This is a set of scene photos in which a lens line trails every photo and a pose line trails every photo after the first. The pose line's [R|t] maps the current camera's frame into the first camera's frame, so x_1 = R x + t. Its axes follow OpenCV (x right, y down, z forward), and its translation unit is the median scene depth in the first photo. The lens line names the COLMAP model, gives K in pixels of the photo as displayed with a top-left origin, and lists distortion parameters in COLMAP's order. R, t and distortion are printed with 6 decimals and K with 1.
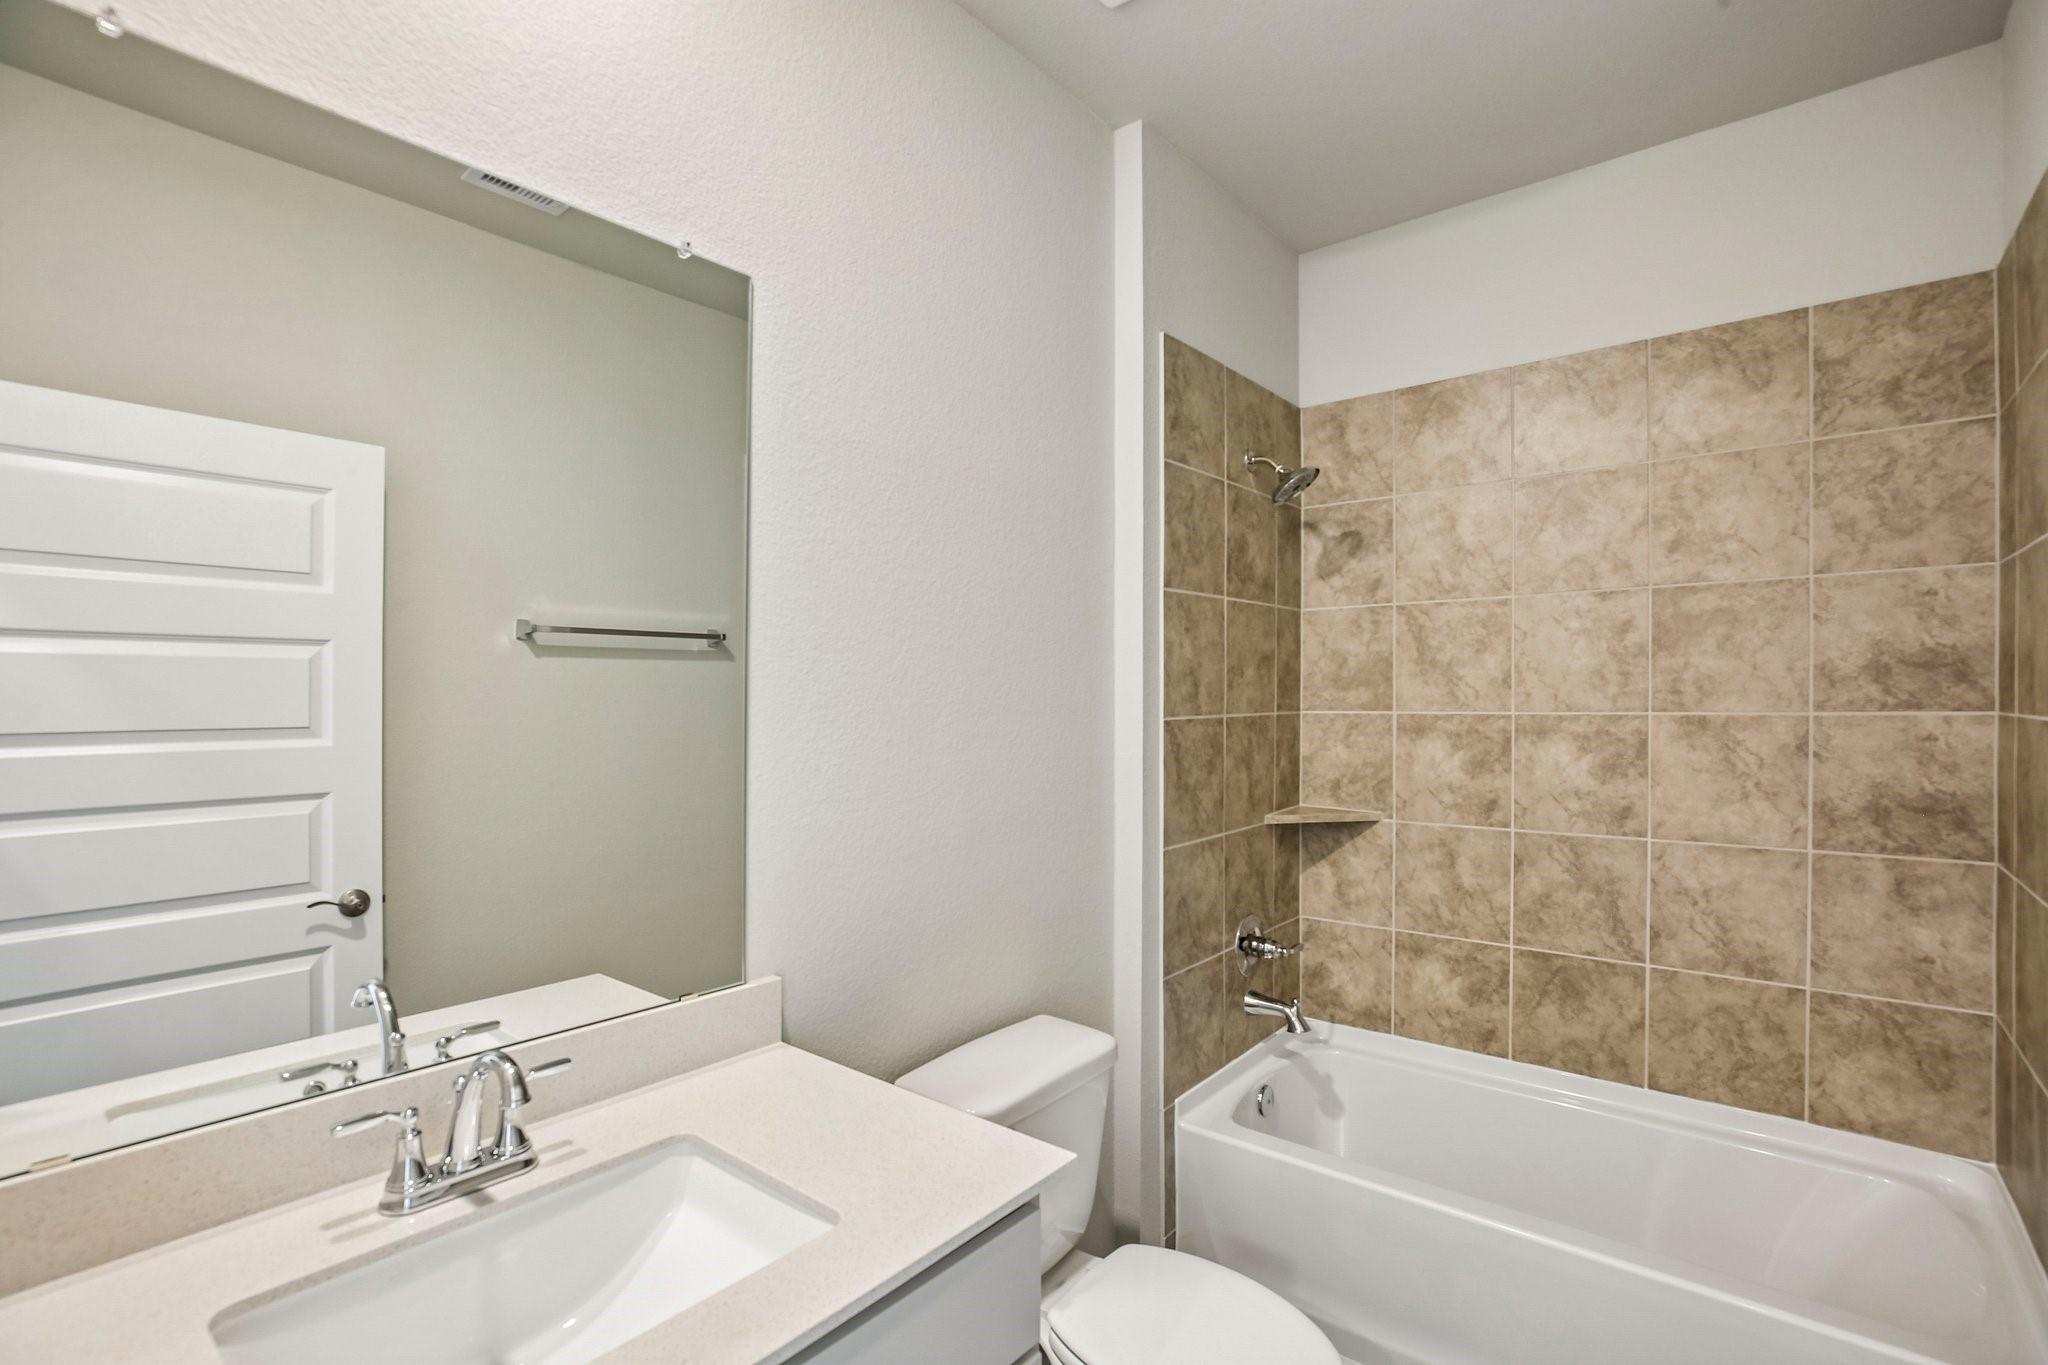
lens RADIAL K [[947.1, 0, 1021.3], [0, 947.1, 695.0], [0, 0, 1]] dist [-0.030503, 0.006567]
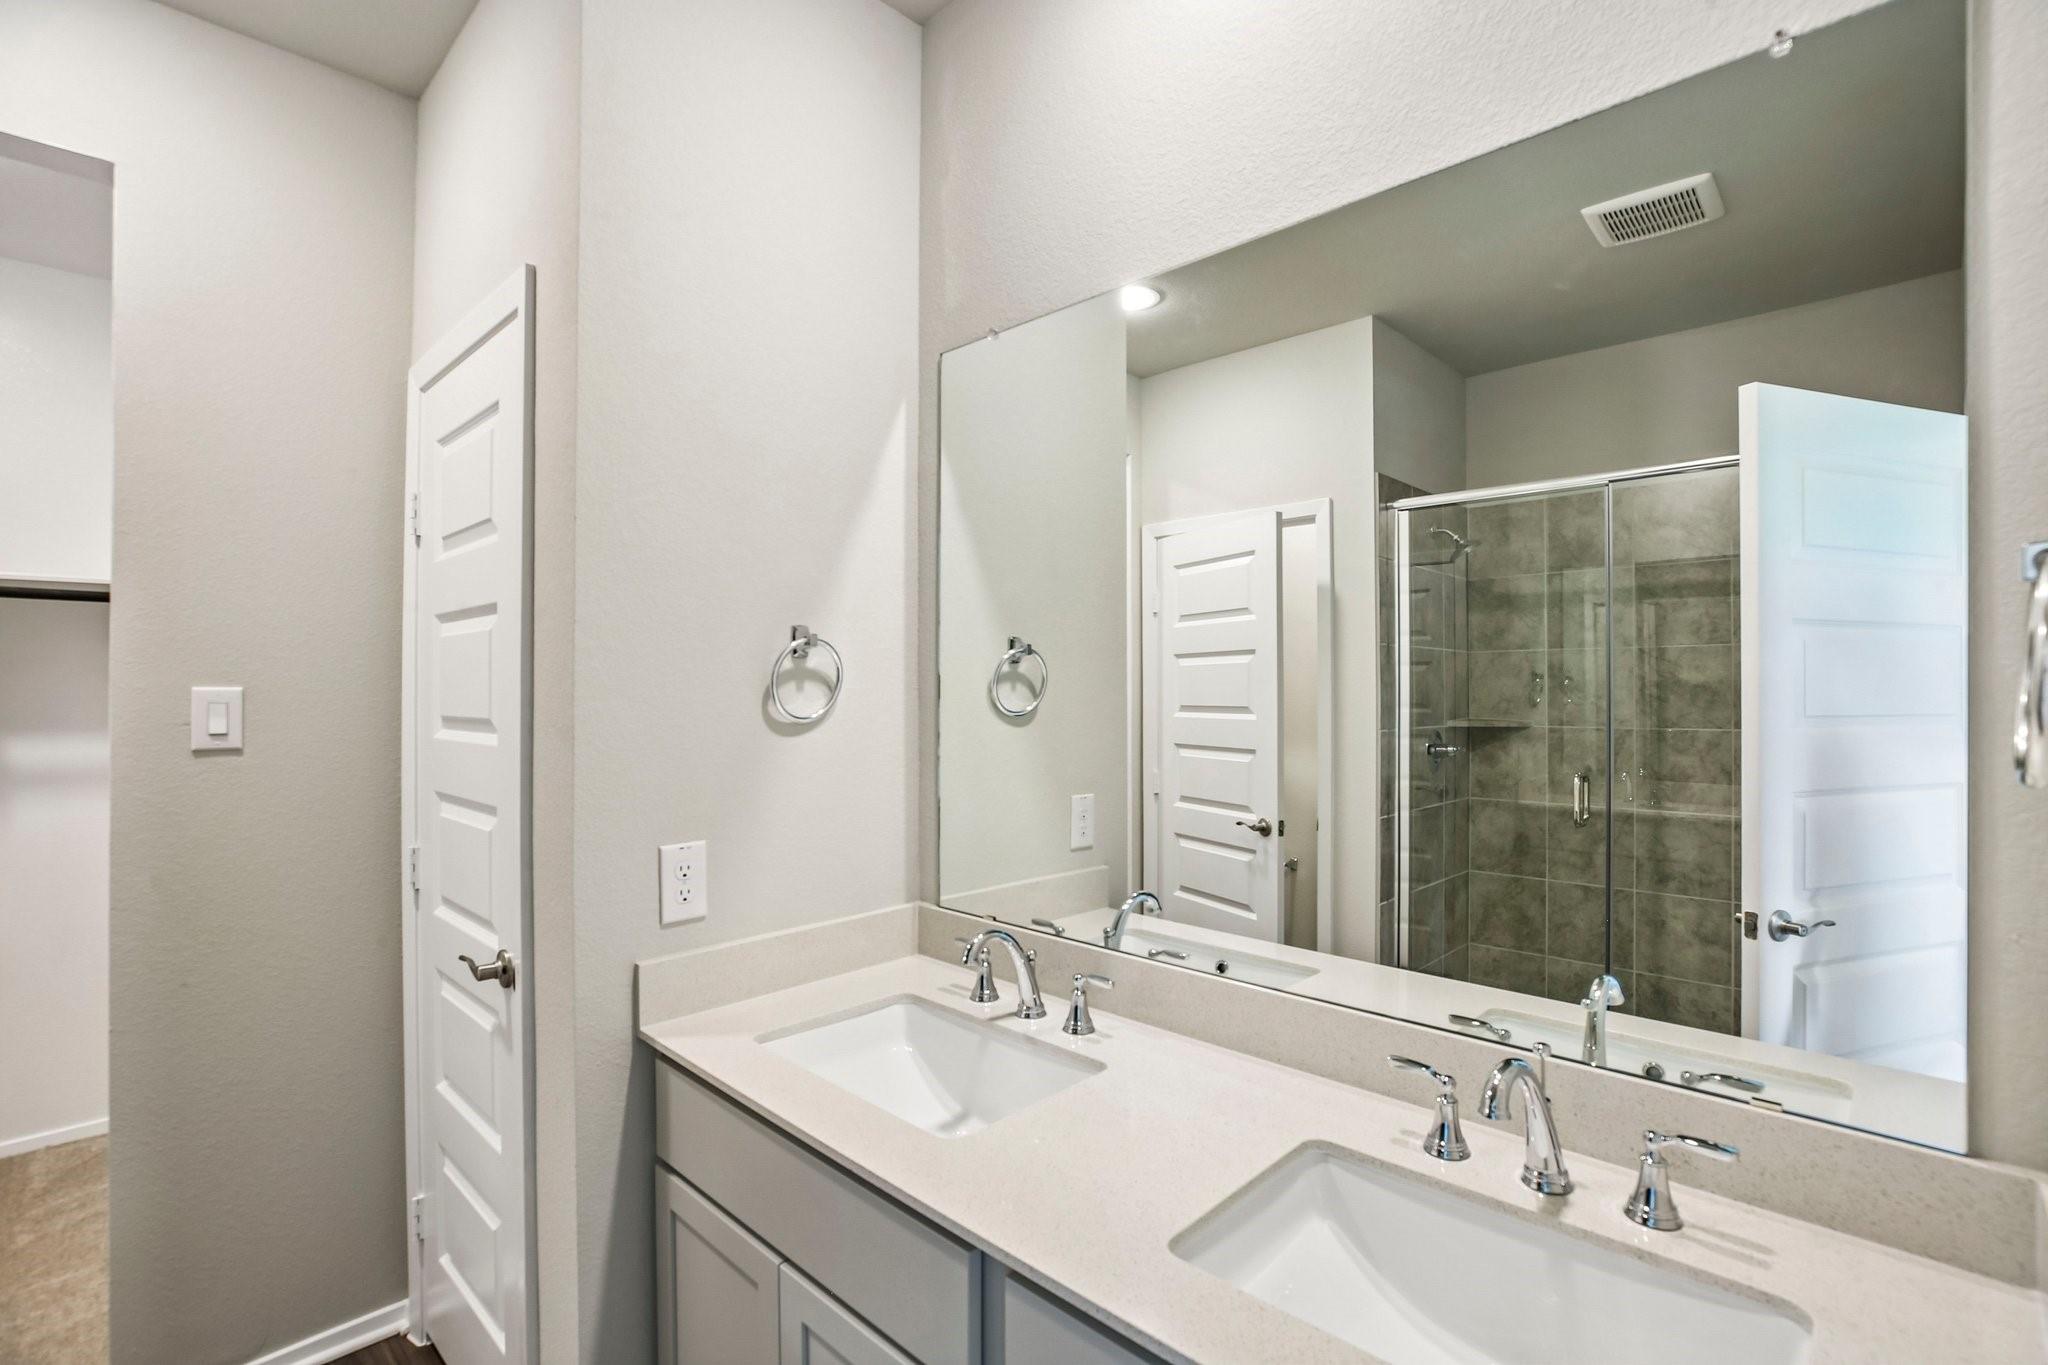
lens RADIAL K [[947.1, 0, 1018.3], [0, 947.1, 703.2], [0, 0, 1]] dist [-0.030503, 0.006567]
pose [[-0.113255, 0.006636, -0.993544, 0.395393], [0.007950, 0.999952, 0.005773, 0.009822], [0.993534, -0.007245, -0.113303, 0.516456]]
